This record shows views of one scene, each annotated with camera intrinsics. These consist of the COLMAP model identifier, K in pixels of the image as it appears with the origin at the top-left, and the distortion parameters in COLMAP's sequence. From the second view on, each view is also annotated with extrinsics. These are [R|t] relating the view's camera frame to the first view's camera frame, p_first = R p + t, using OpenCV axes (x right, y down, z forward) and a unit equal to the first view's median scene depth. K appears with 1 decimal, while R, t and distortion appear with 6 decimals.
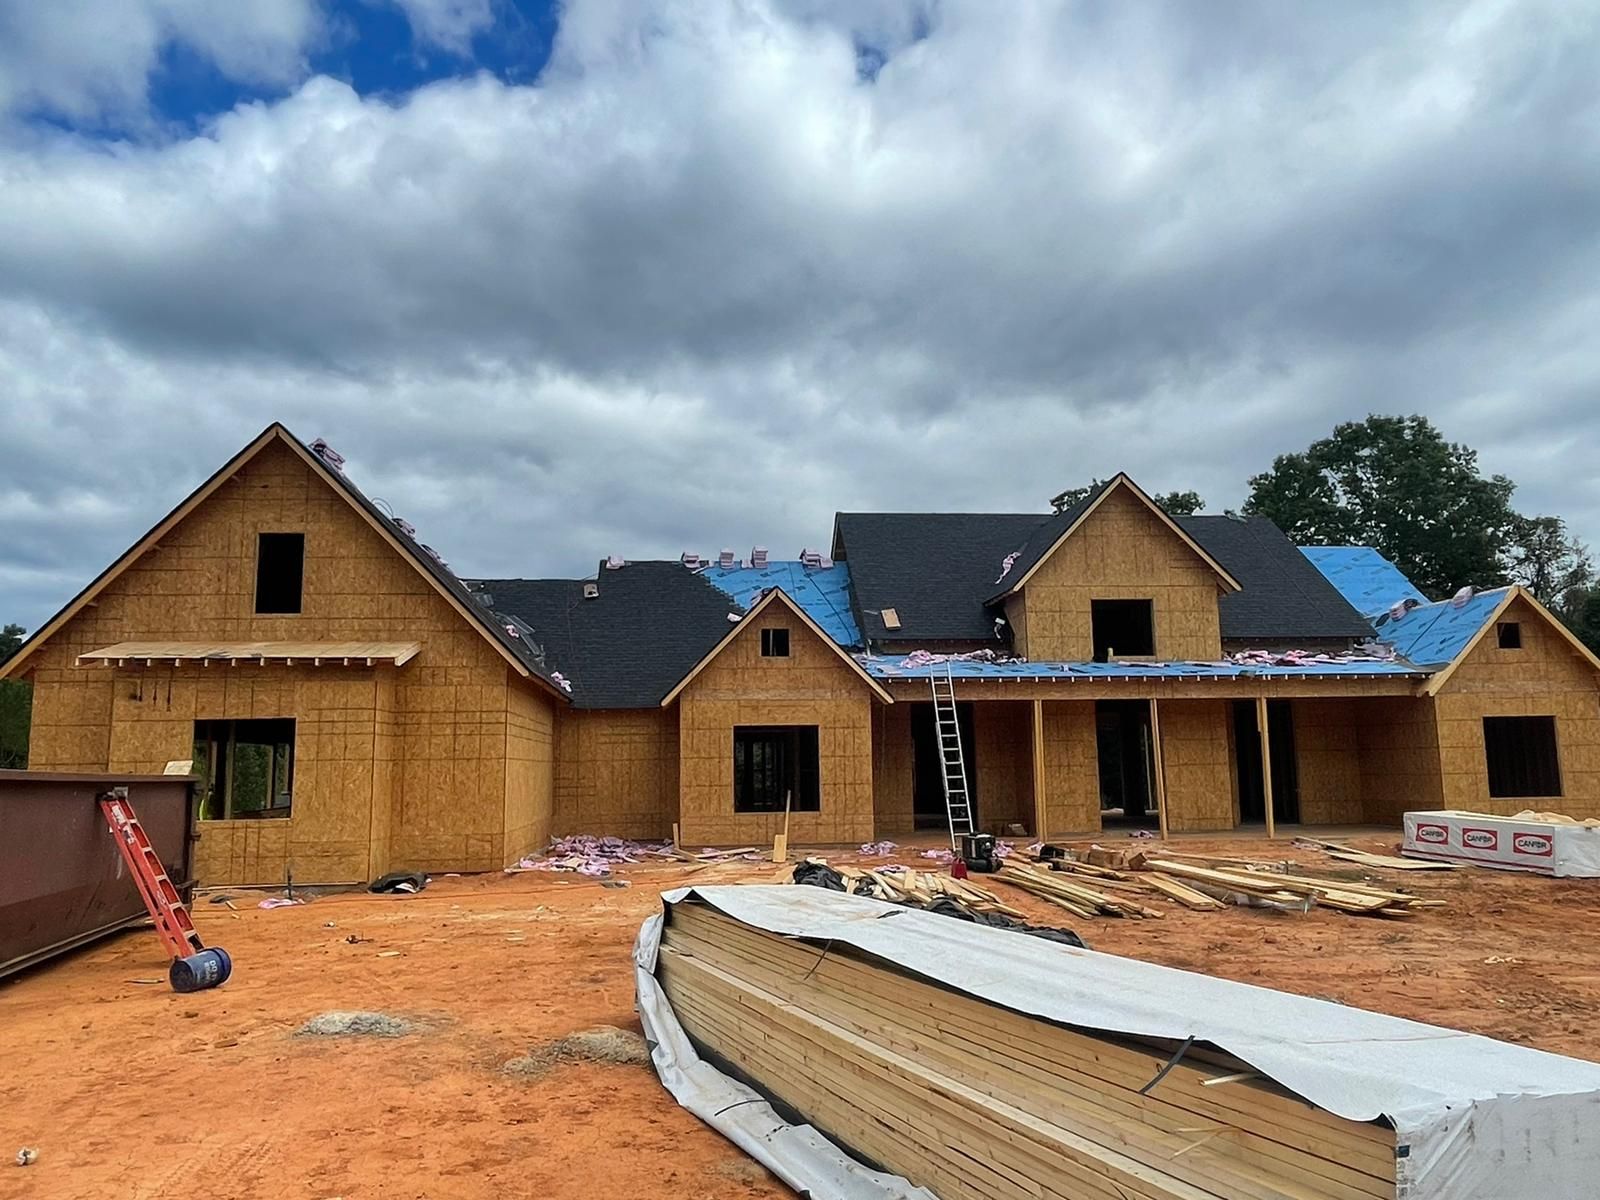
lens RADIAL K [[1161.2, 0, 791.2], [0, 1161.2, 601.4], [0, 0, 1]] dist [-0.001662, -0.005609]
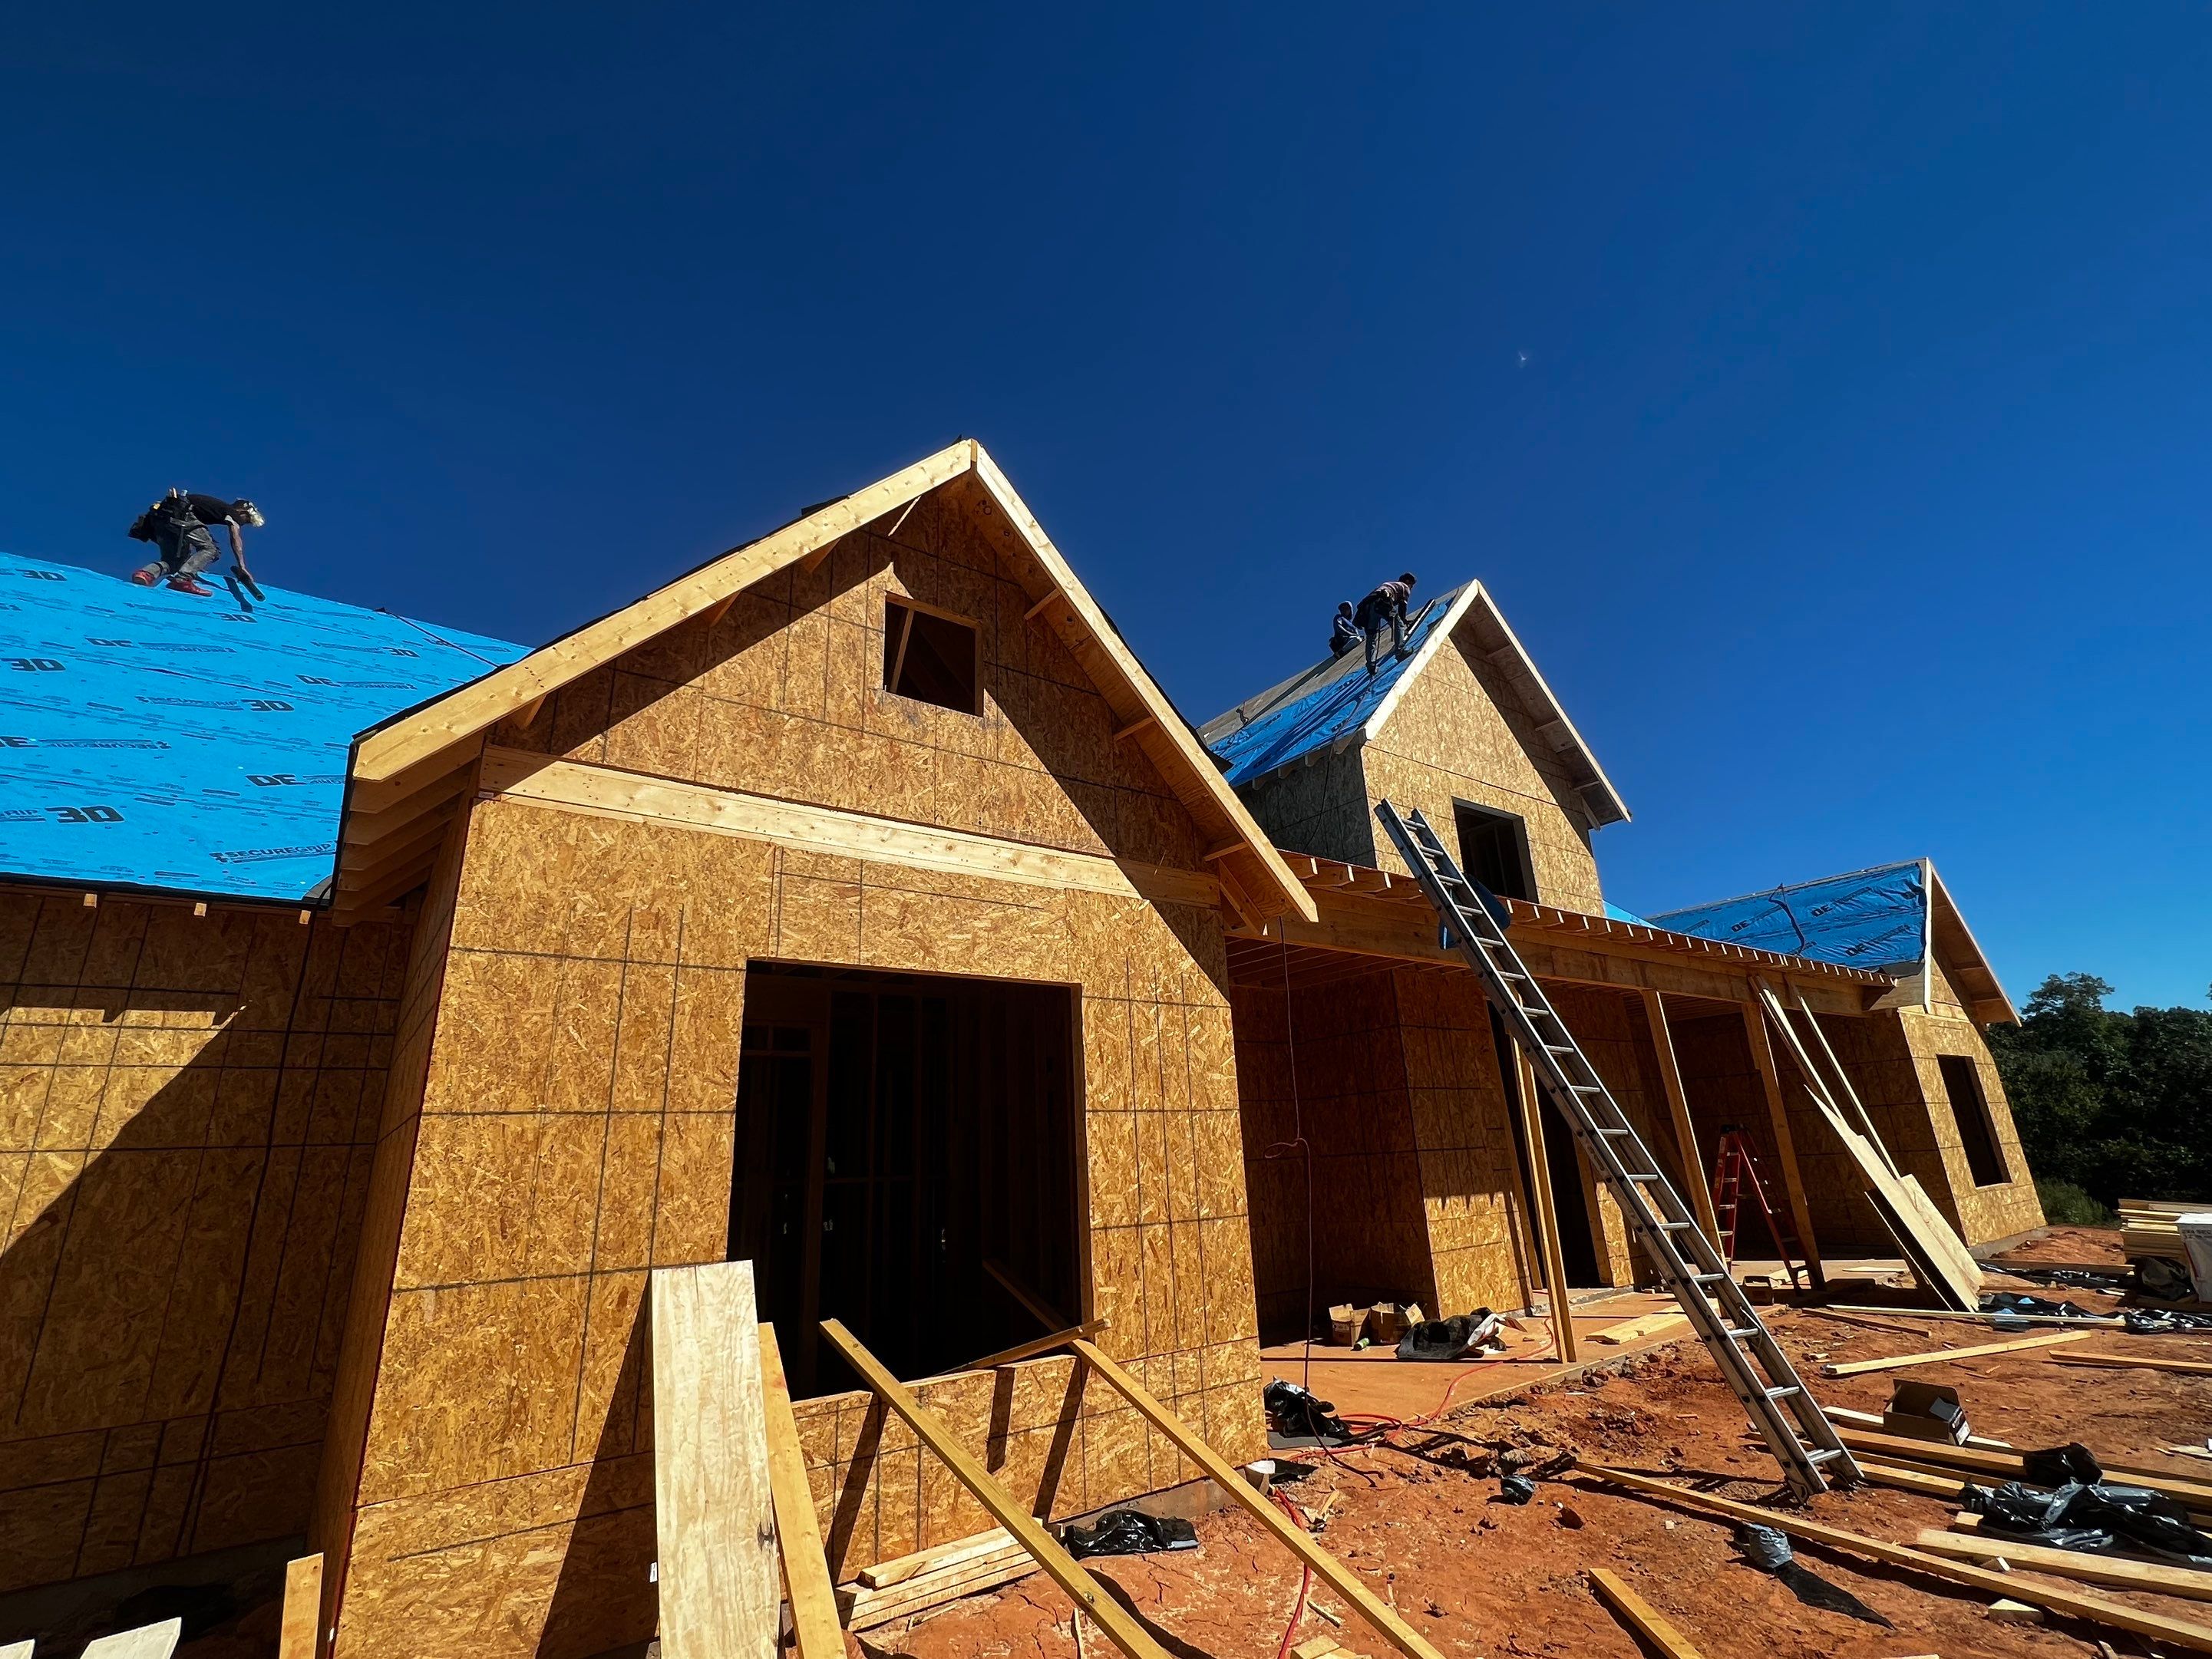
lens RADIAL K [[1004.7, 0, 1110.0], [0, 1004.7, 834.5], [0, 0, 1]] dist [-0.001027, -0.000086]
pose [[0.845019, 0.142796, 0.515318, -0.091595], [-0.039302, 0.977664, -0.206466, 0.121163], [-0.533290, 0.154215, 0.831757, 0.814119]]
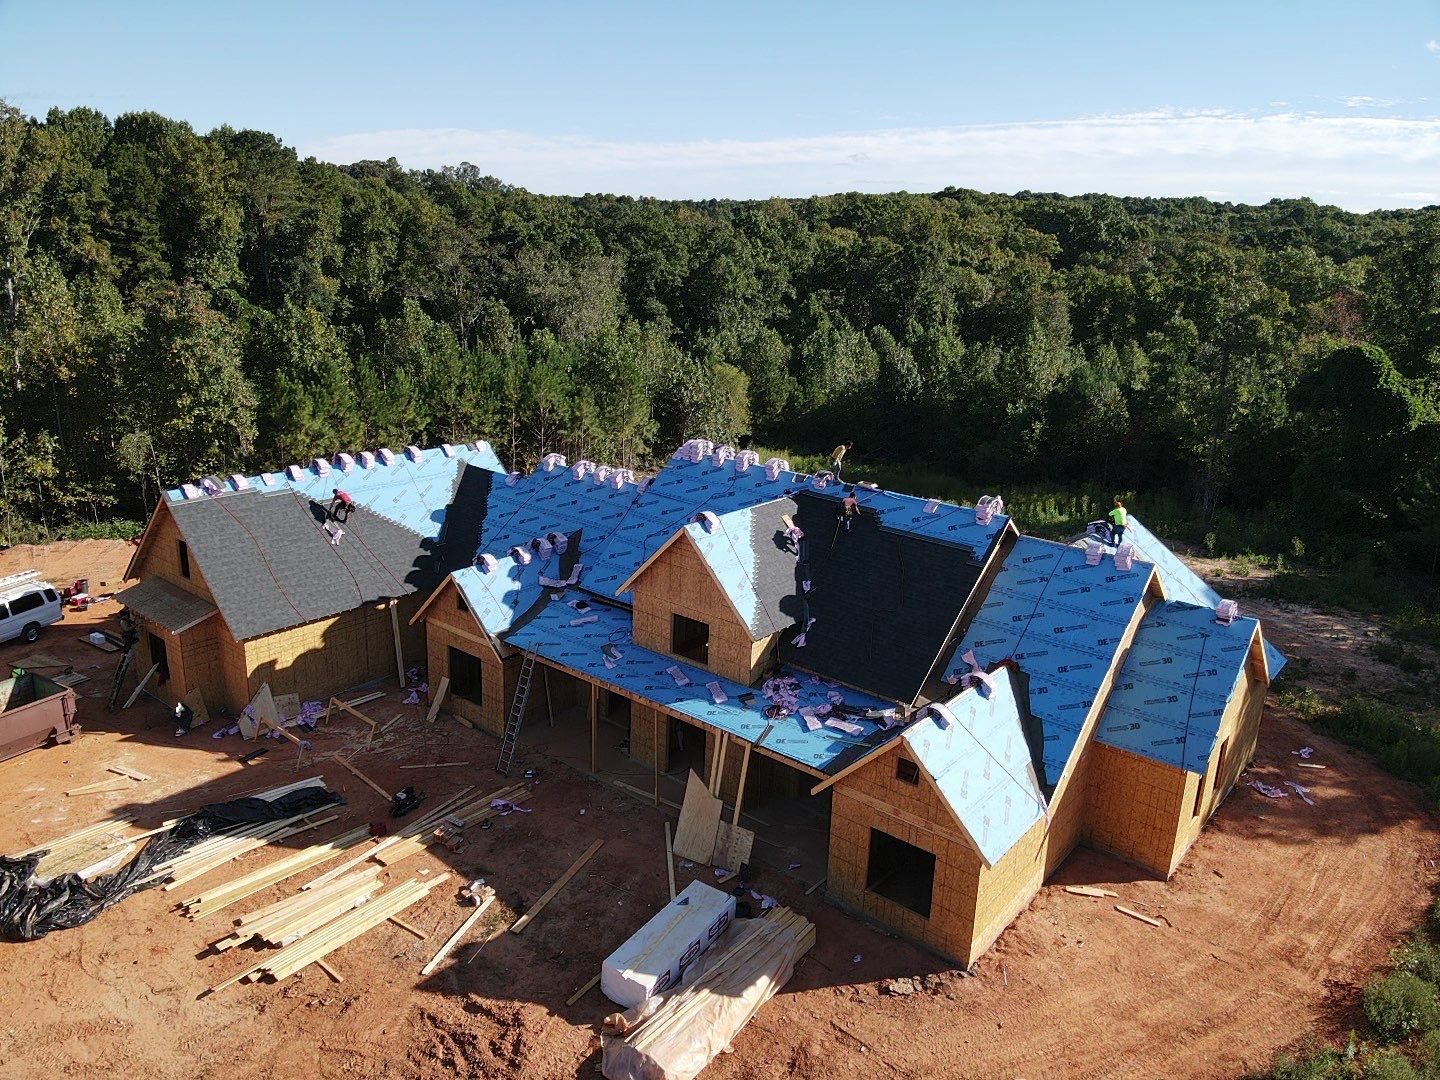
lens RADIAL K [[1034.6, 0, 720.7], [0, 1034.6, 546.1], [0, 0, 1]] dist [0.108906, -0.206548]
pose [[0.708714, 0.243099, -0.662290, 1.157385], [0.058083, 0.915465, 0.398184, -0.578209], [0.703101, -0.320667, 0.634682, 0.388087]]
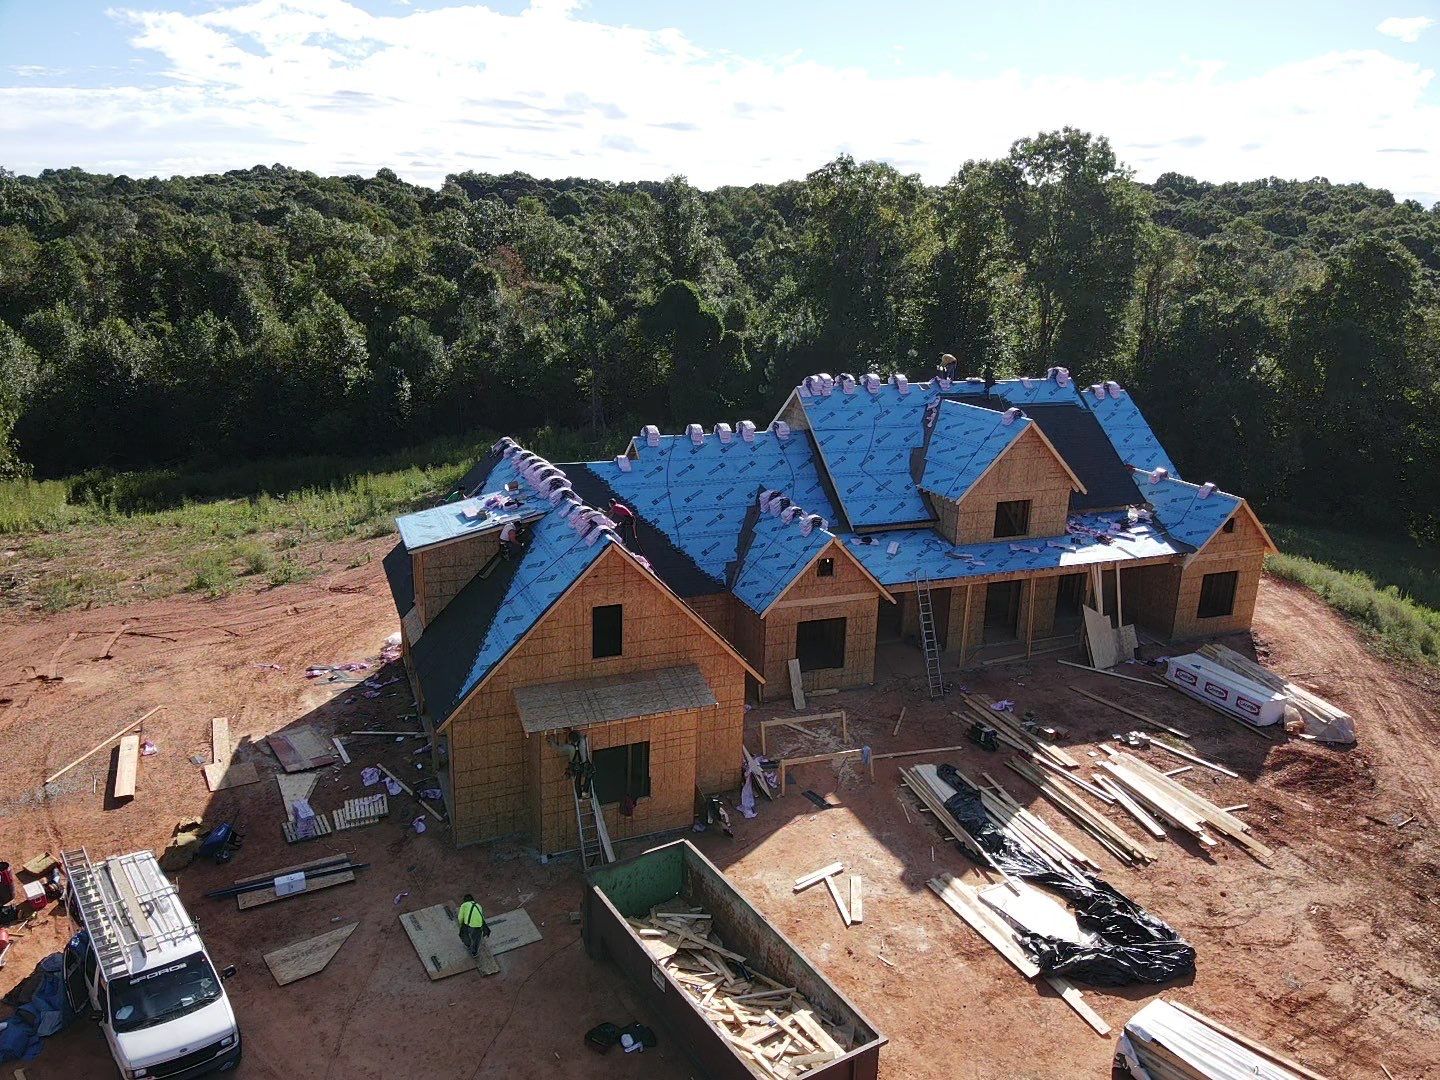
lens RADIAL K [[1034.6, 0, 720.7], [0, 1034.6, 546.1], [0, 0, 1]] dist [0.108906, -0.206548]
pose [[0.957131, -0.038456, 0.287092, -0.530093], [-0.085434, 0.909575, 0.406663, -0.523106], [-0.276771, -0.413757, 0.867297, -0.100276]]
